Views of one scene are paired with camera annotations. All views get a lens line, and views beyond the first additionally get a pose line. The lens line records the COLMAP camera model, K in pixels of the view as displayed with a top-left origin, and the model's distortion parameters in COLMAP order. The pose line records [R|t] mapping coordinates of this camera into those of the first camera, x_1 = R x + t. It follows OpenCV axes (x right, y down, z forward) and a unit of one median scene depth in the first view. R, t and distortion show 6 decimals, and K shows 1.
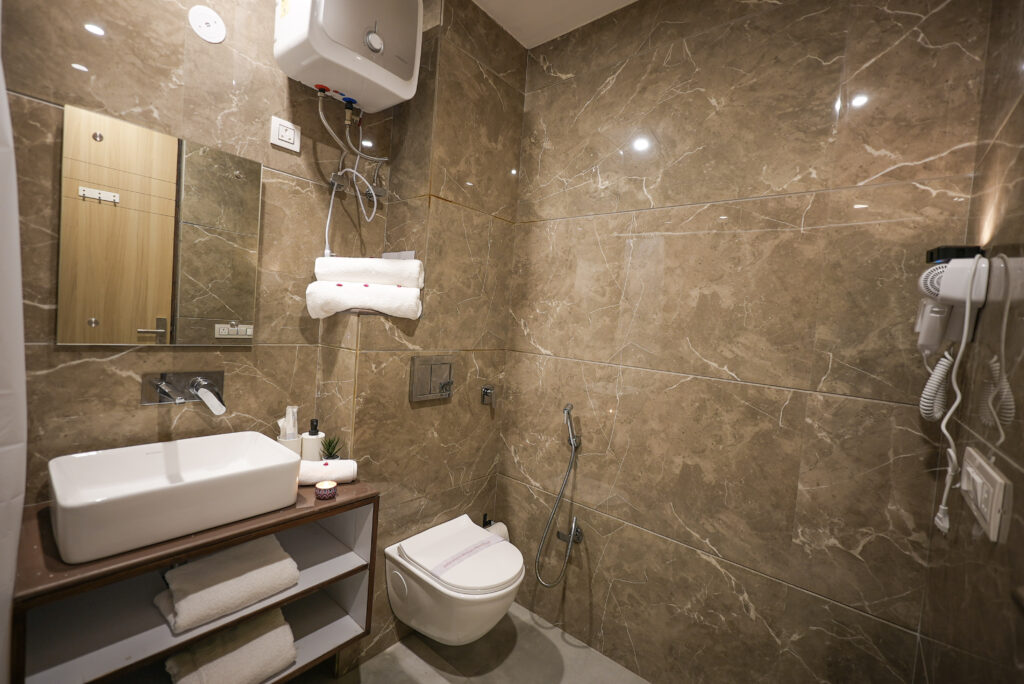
lens RADIAL K [[432.0, 0, 509.7], [0, 432.0, 342.3], [0, 0, 1]] dist [0.000015, 0.000366]
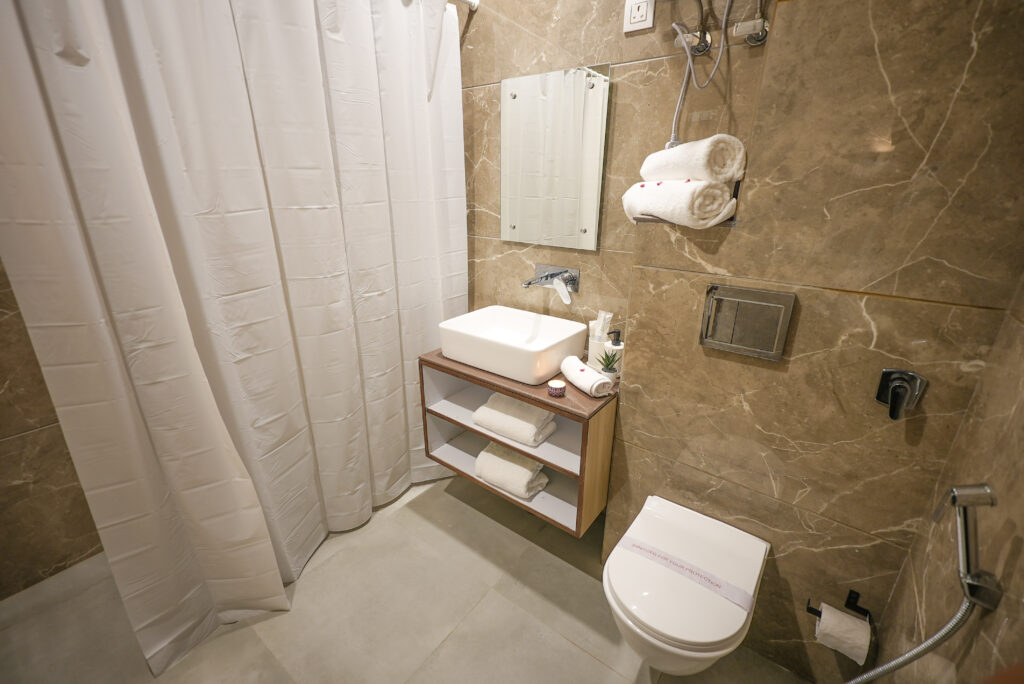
lens RADIAL K [[432.0, 0, 510.3], [0, 432.0, 340.5], [0, 0, 1]] dist [0.000015, 0.000366]
pose [[0.046616, 0.270380, -0.961624, 0.485071], [-0.054880, 0.961910, 0.267800, -0.050370], [0.997404, 0.040290, 0.059679, 0.669640]]
